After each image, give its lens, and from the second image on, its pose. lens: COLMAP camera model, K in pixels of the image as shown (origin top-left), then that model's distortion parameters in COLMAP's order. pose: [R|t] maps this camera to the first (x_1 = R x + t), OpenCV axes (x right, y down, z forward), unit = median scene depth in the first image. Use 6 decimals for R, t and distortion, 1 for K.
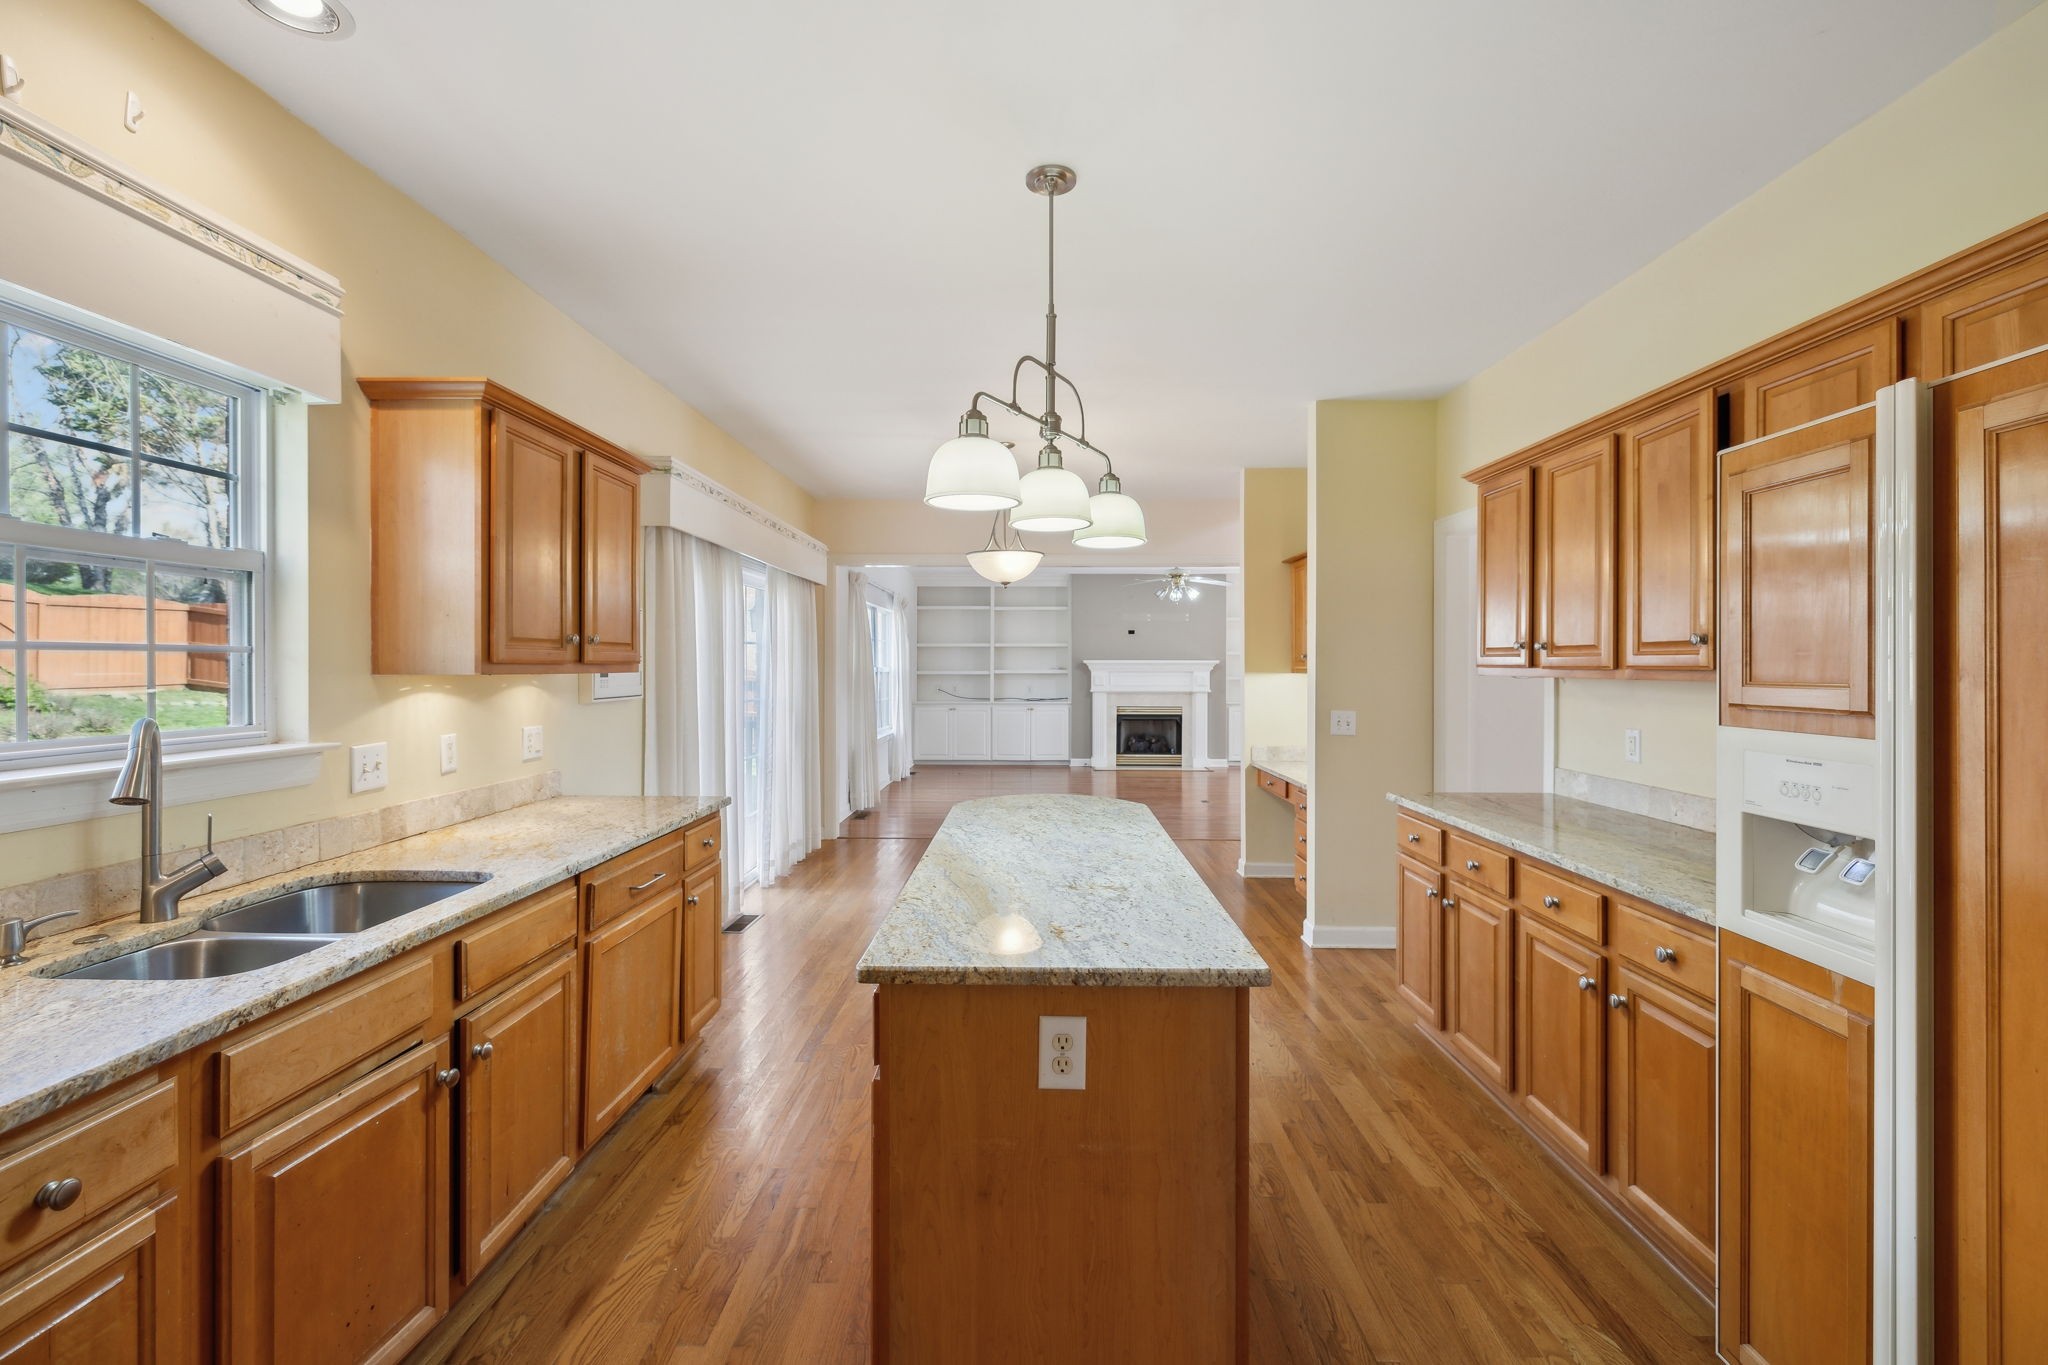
lens RADIAL K [[859.8, 0, 1020.6], [0, 859.8, 667.4], [0, 0, 1]] dist [0.001128, 0.000225]
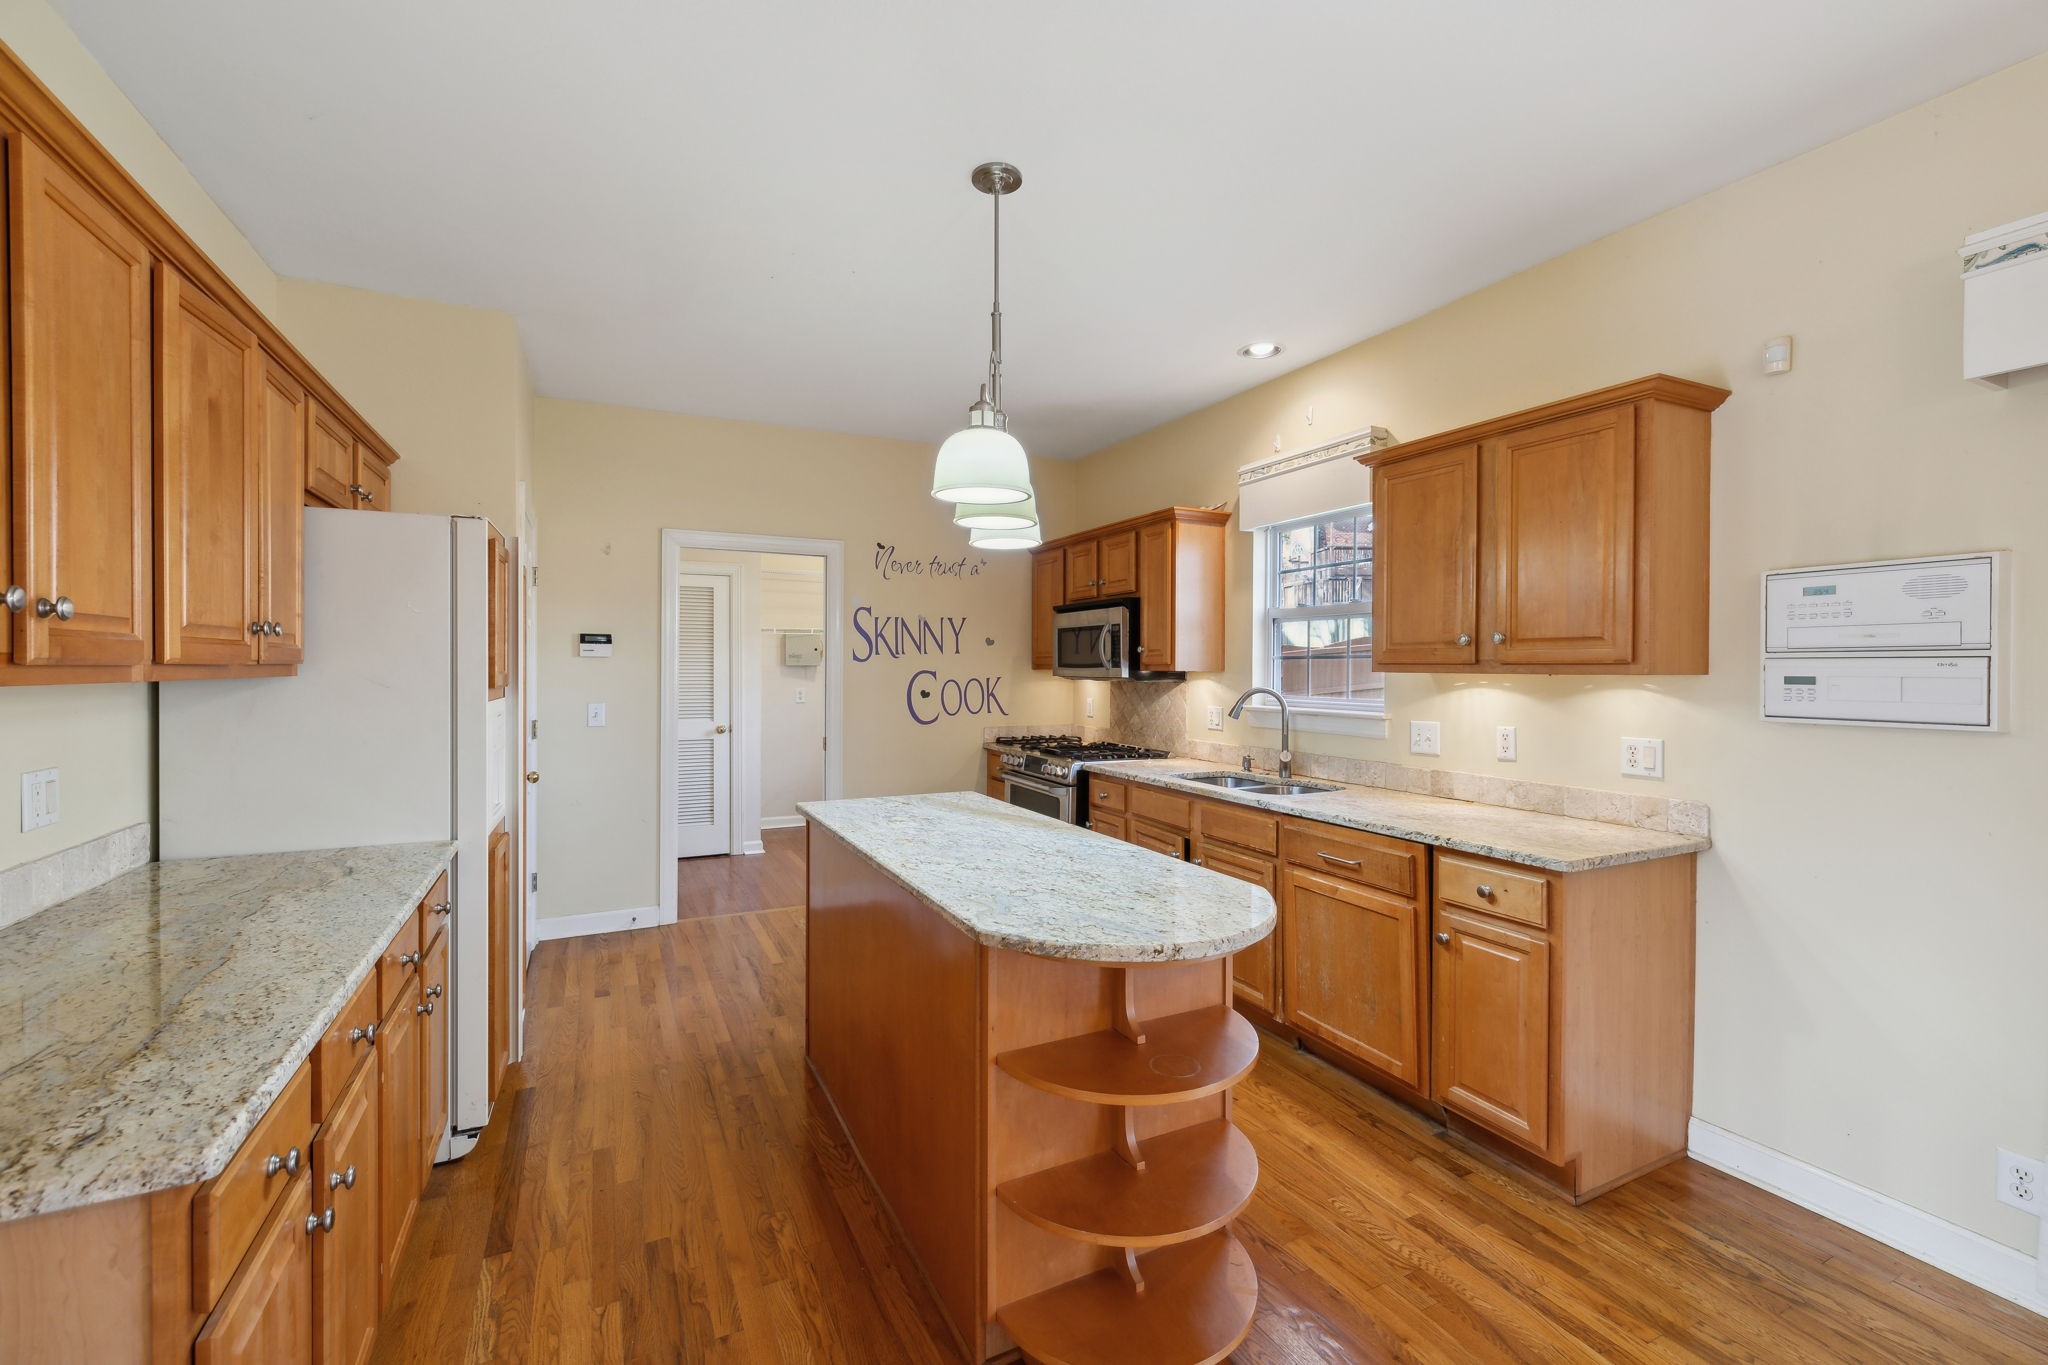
lens RADIAL K [[859.8, 0, 1026.7], [0, 859.8, 673.6], [0, 0, 1]] dist [0.001128, 0.000225]
pose [[-0.887591, 0.004282, -0.460613, 0.486030], [-0.001810, 0.999917, 0.012783, -0.005875], [0.460630, 0.012179, -0.887509, 1.996953]]
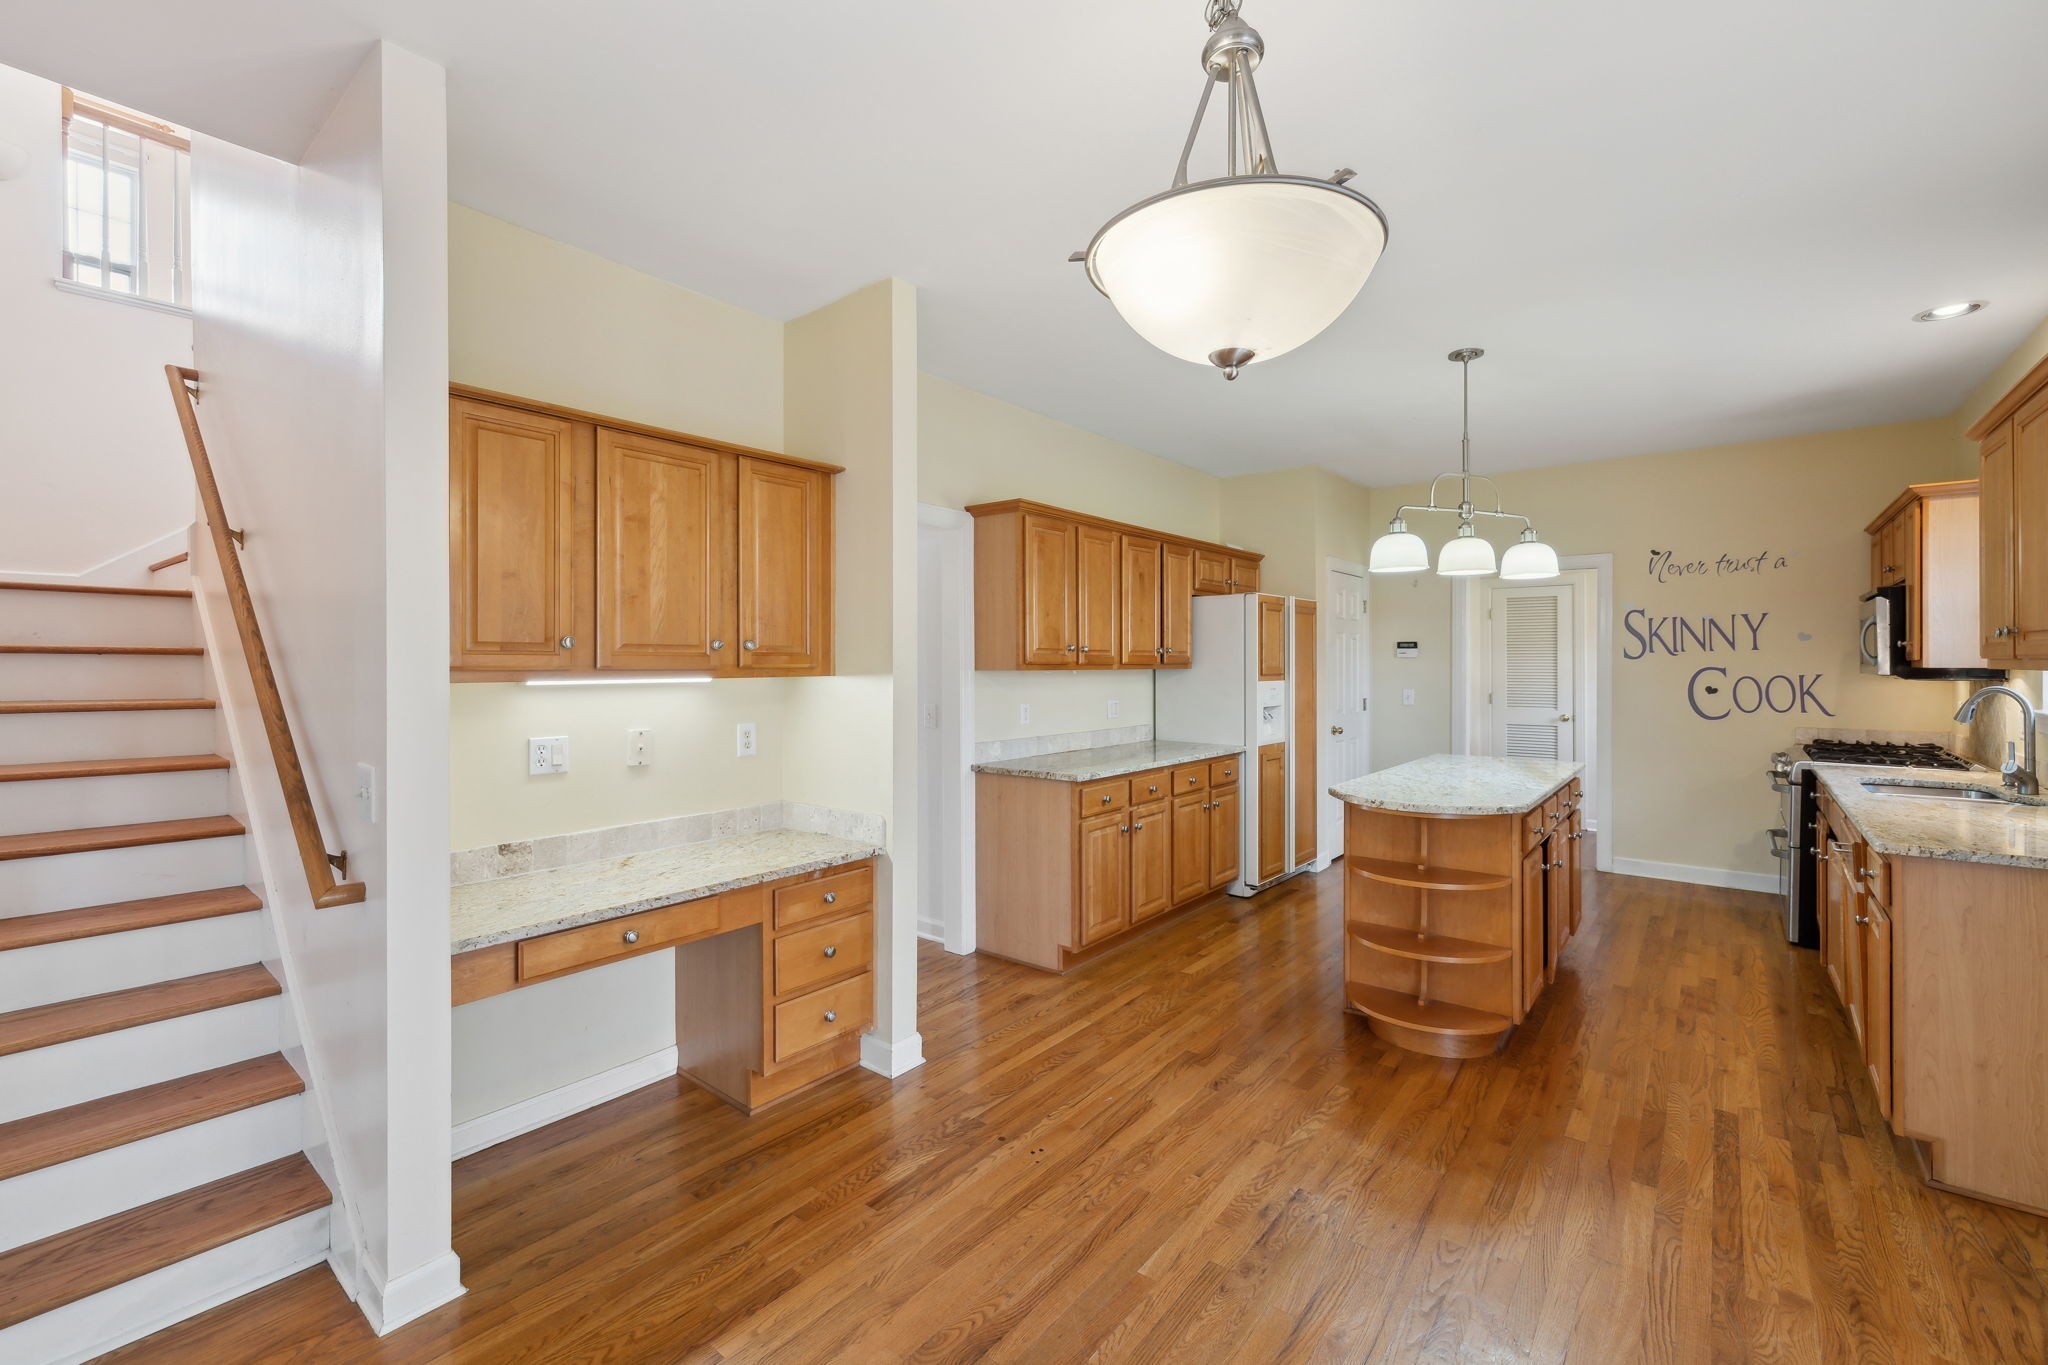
lens RADIAL K [[859.8, 0, 1029.6], [0, 859.8, 667.6], [0, 0, 1]] dist [0.001128, 0.000225]
pose [[-0.795092, 0.000256, 0.606489, -0.278481], [0.005756, 0.999958, 0.007123, -0.010497], [-0.606461, 0.009154, -0.795060, 2.847723]]
